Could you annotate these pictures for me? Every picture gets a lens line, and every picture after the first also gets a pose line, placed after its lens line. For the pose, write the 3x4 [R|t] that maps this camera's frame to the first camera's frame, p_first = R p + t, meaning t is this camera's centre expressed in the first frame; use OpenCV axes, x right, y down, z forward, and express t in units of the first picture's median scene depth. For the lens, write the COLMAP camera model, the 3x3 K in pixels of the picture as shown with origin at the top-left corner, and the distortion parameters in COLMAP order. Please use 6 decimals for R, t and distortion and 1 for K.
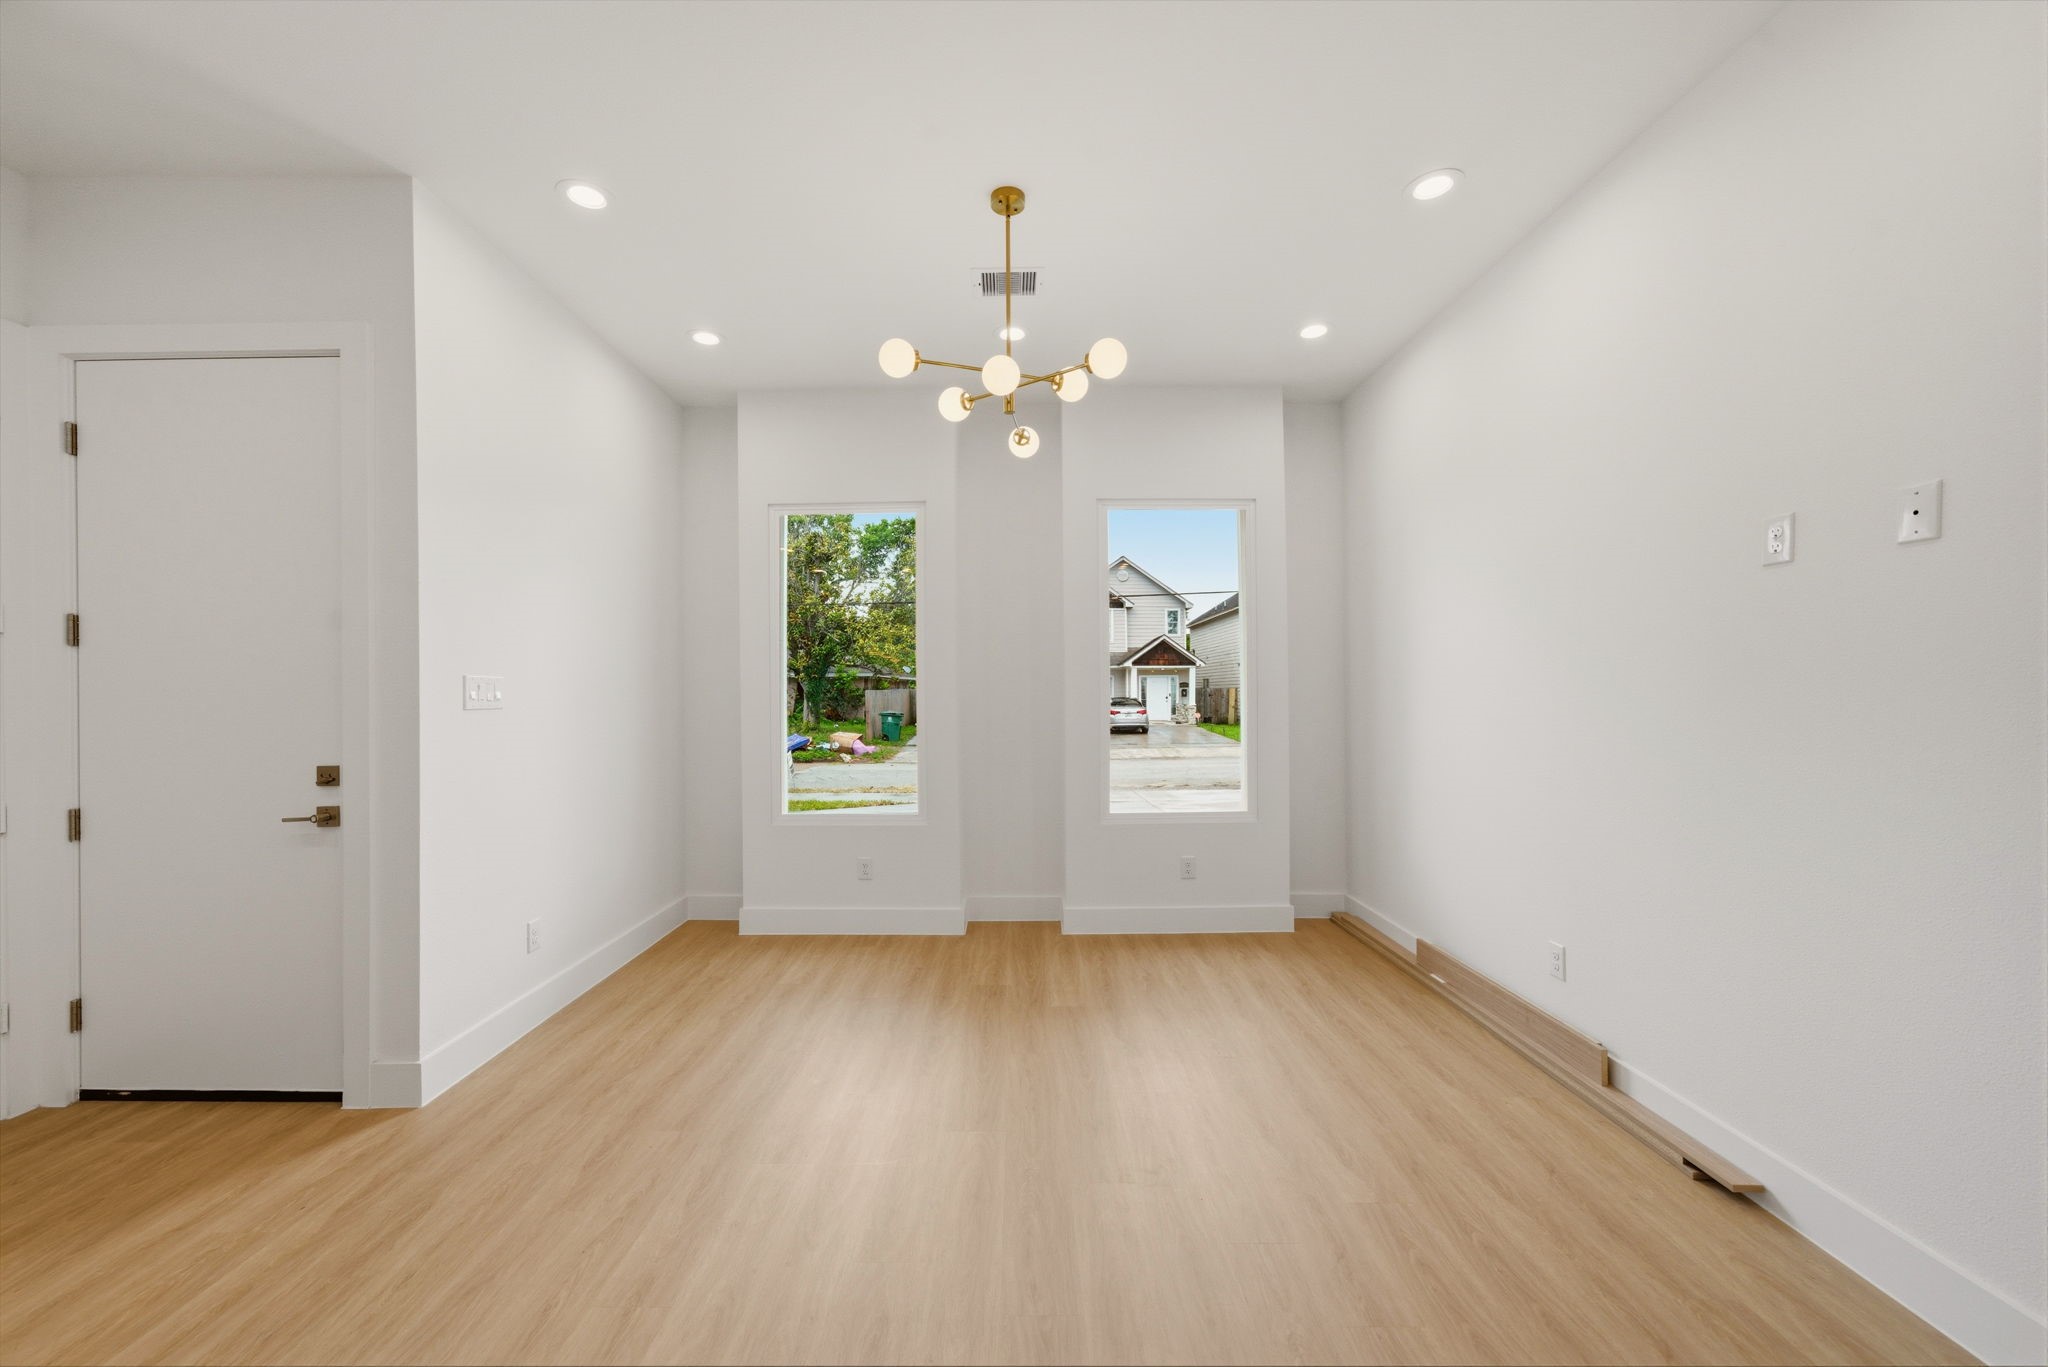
lens RADIAL K [[773.2, 0, 1014.4], [0, 773.2, 688.2], [0, 0, 1]] dist [0.000204, 0.000124]
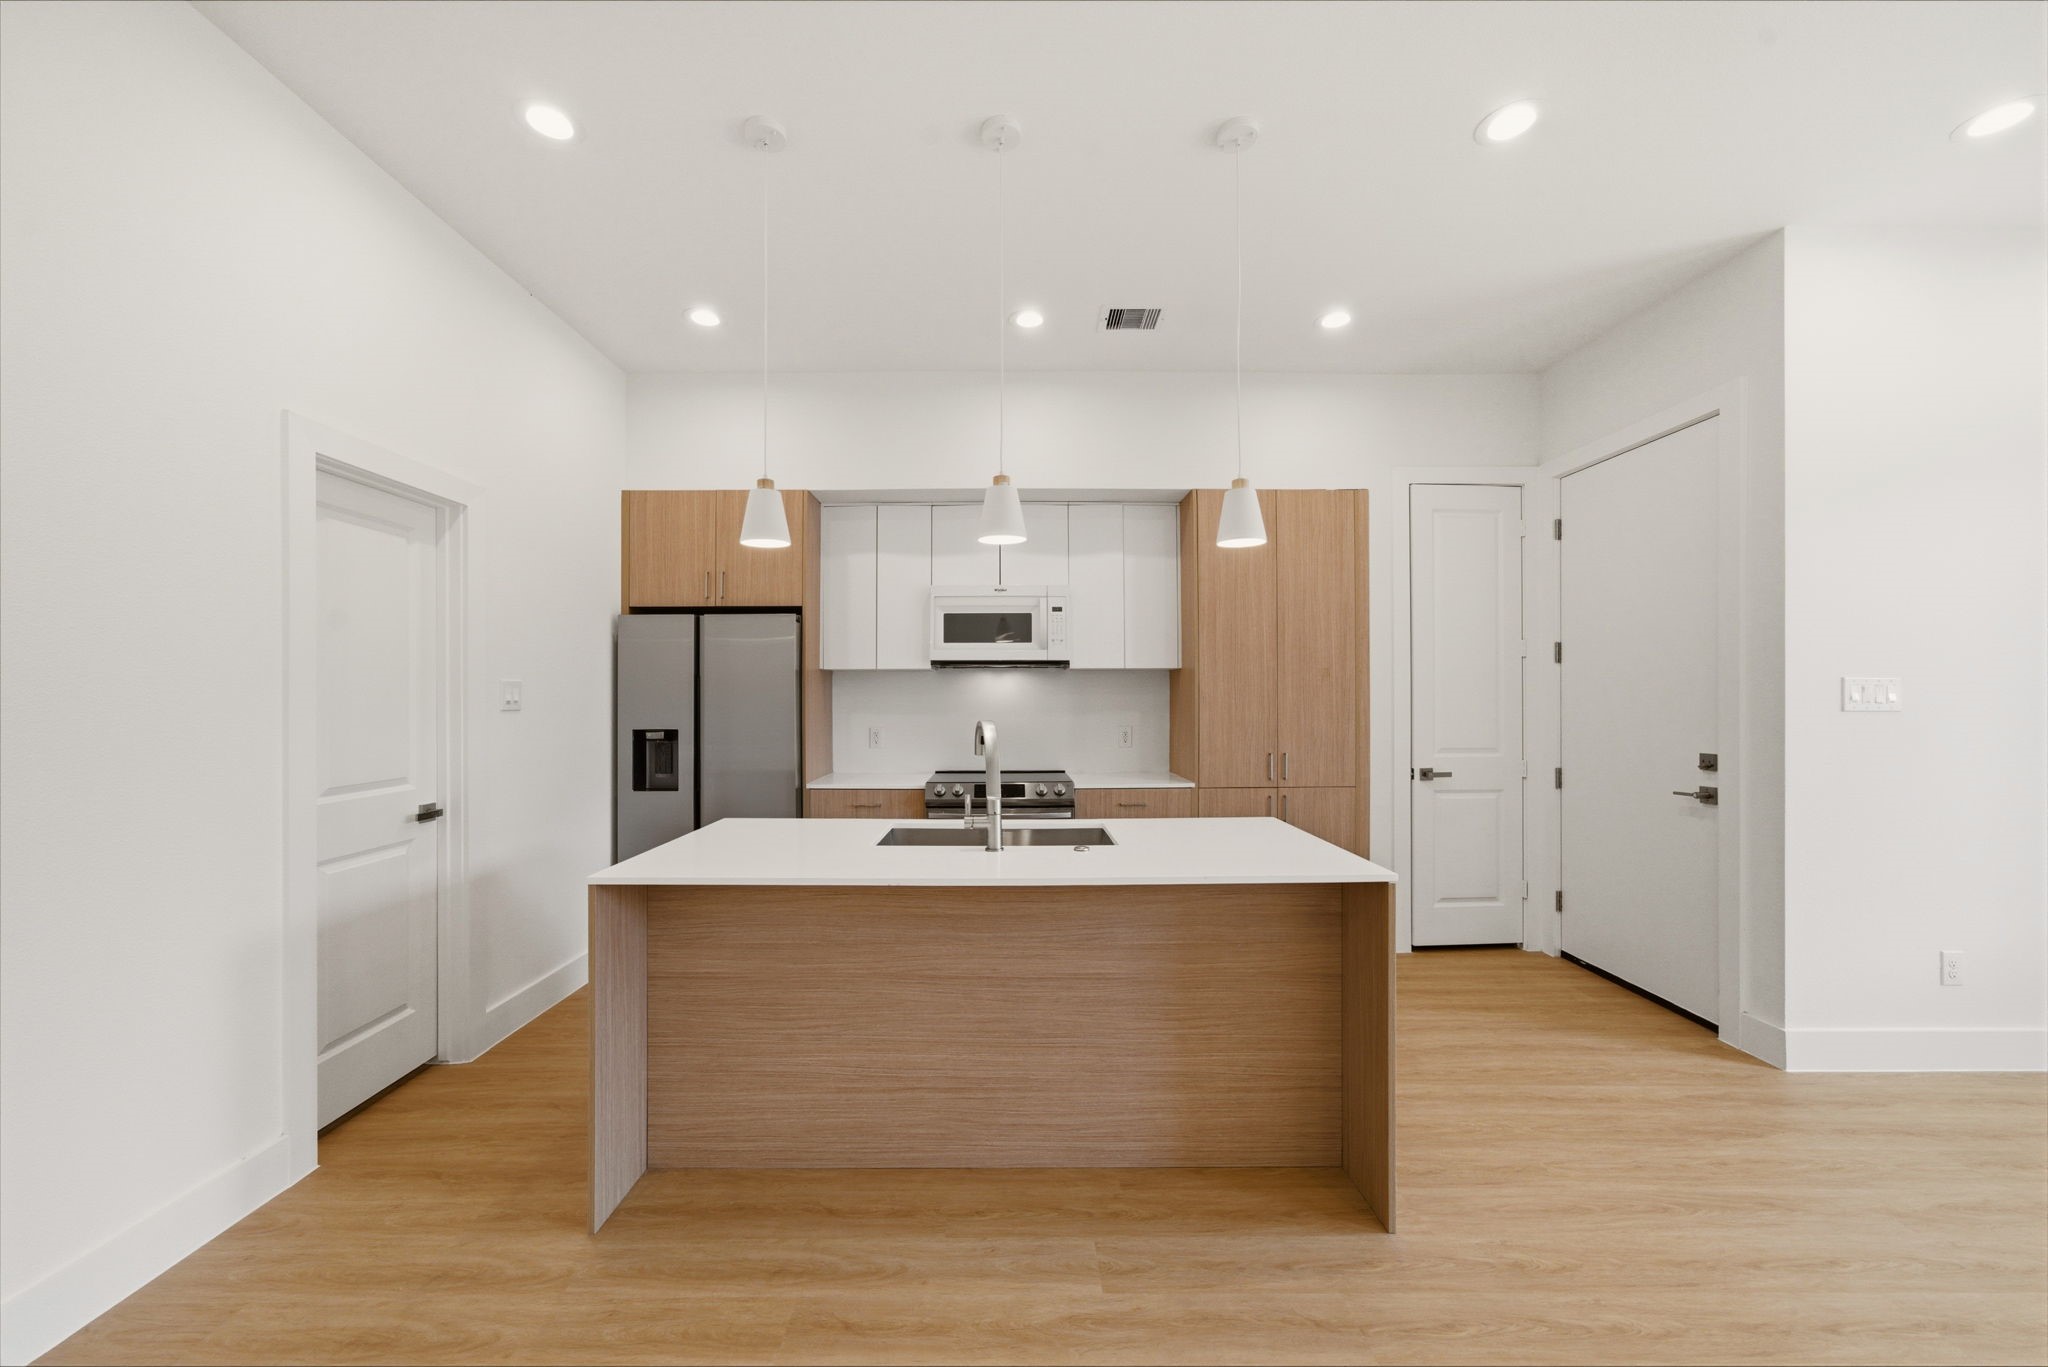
lens RADIAL K [[756.5, 0, 1019.1], [0, 756.5, 694.1], [0, 0, 1]] dist [-0.000275, 0.000327]
pose [[0.014141, 0.004990, -0.999888, 0.290233], [0.000555, 0.999987, 0.004998, -0.000151], [0.999900, -0.000625, 0.014138, -0.104092]]
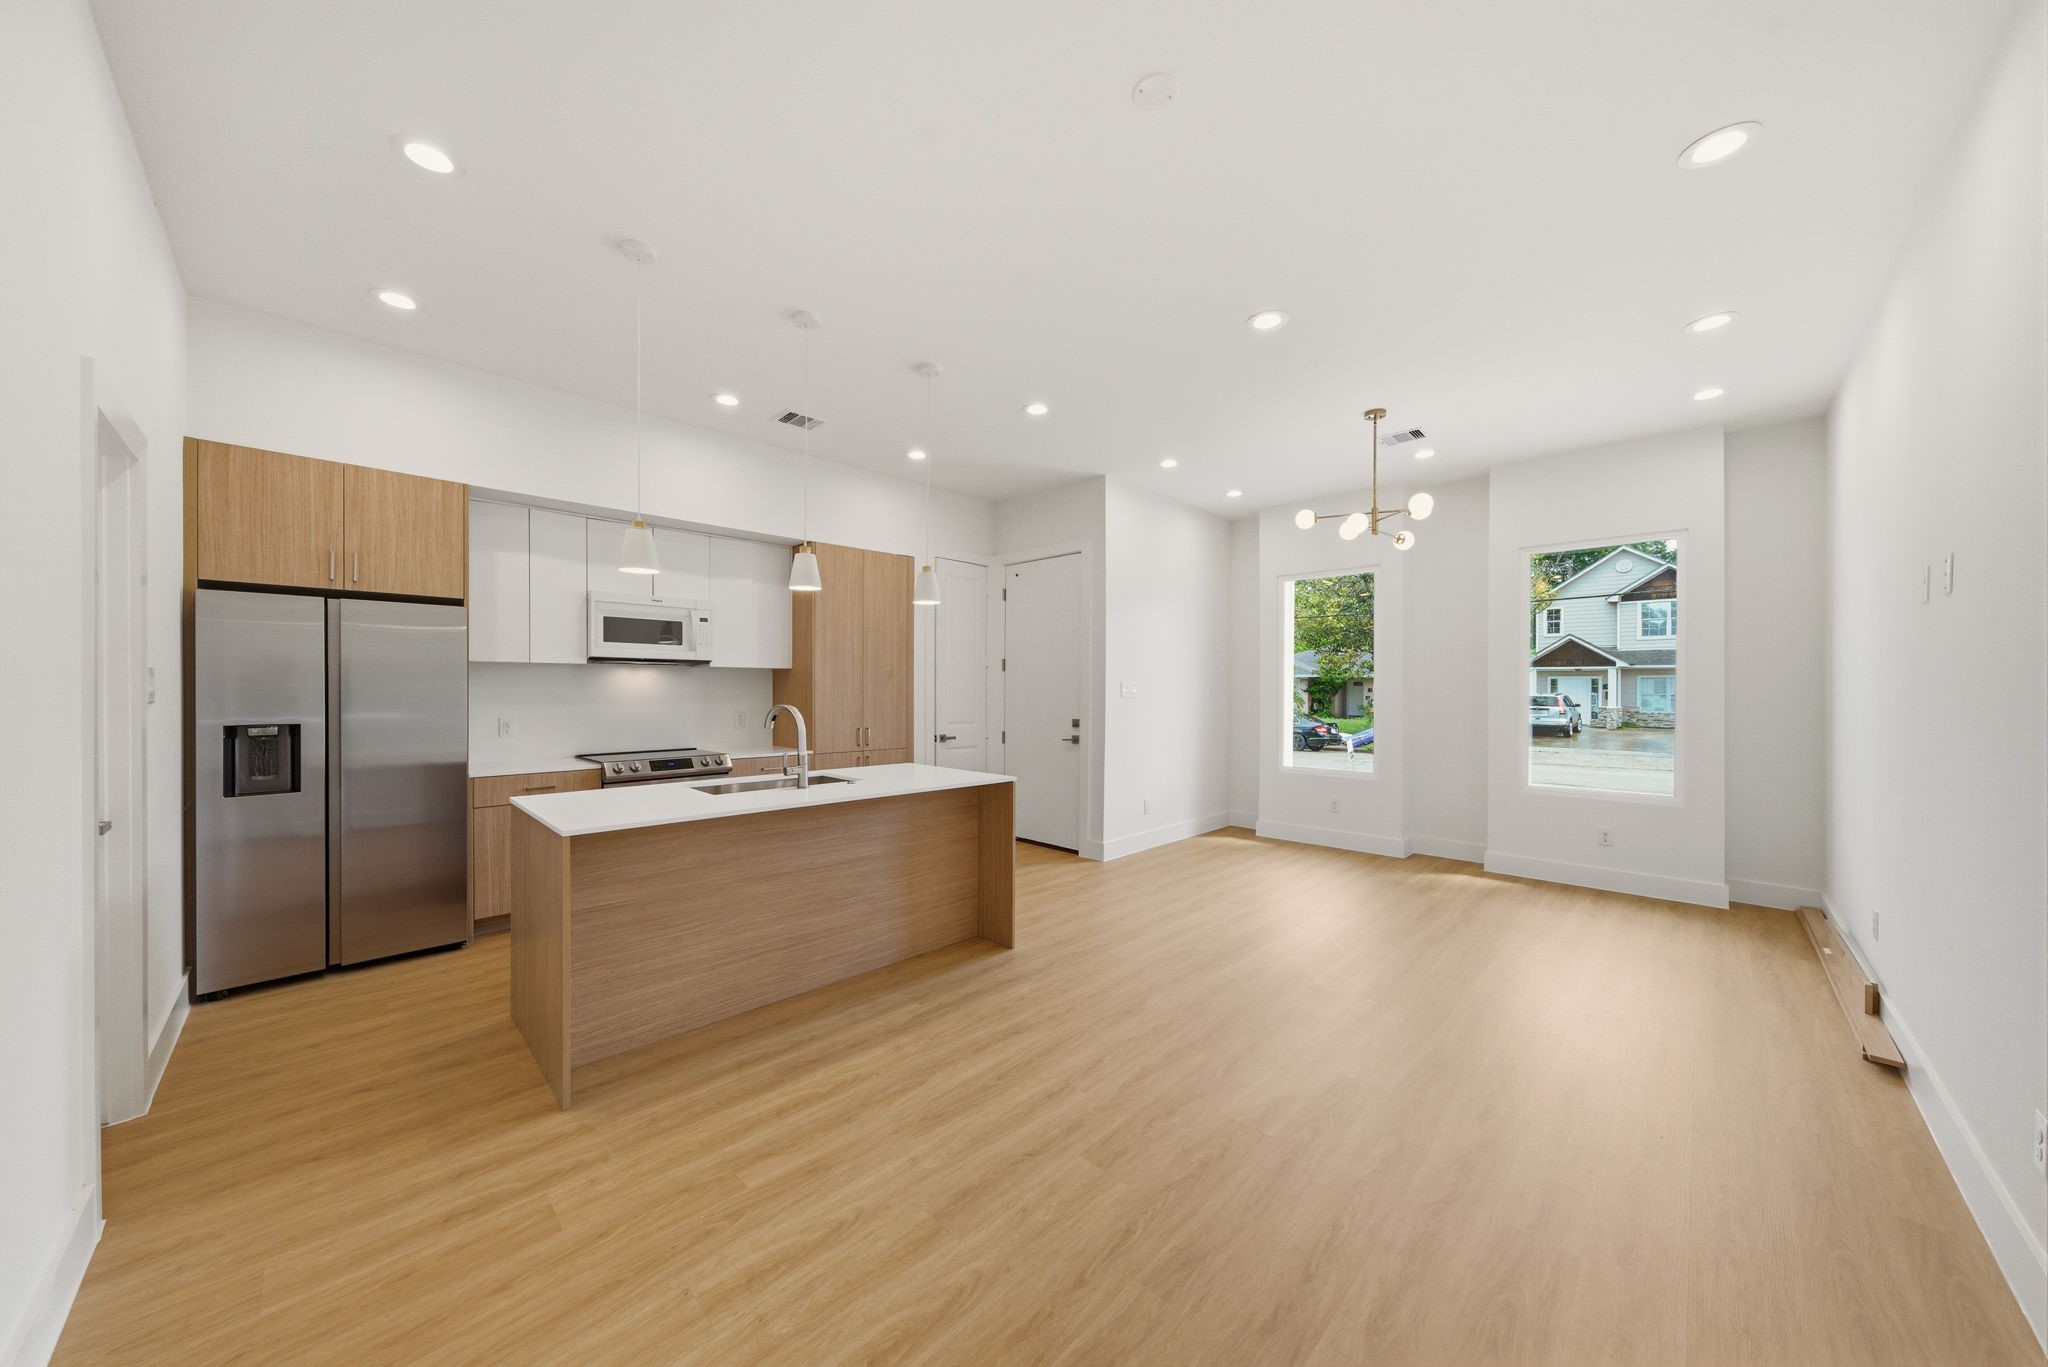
lens RADIAL K [[692.9, 0, 1007.3], [0, 692.9, 690.5], [0, 0, 1]] dist [0.001035, 0.000151]
pose [[0.706947, 0.009045, -0.707208, 0.540061], [-0.008318, 0.999955, 0.004475, 0.001358], [0.707217, 0.002719, 0.706991, -0.736136]]
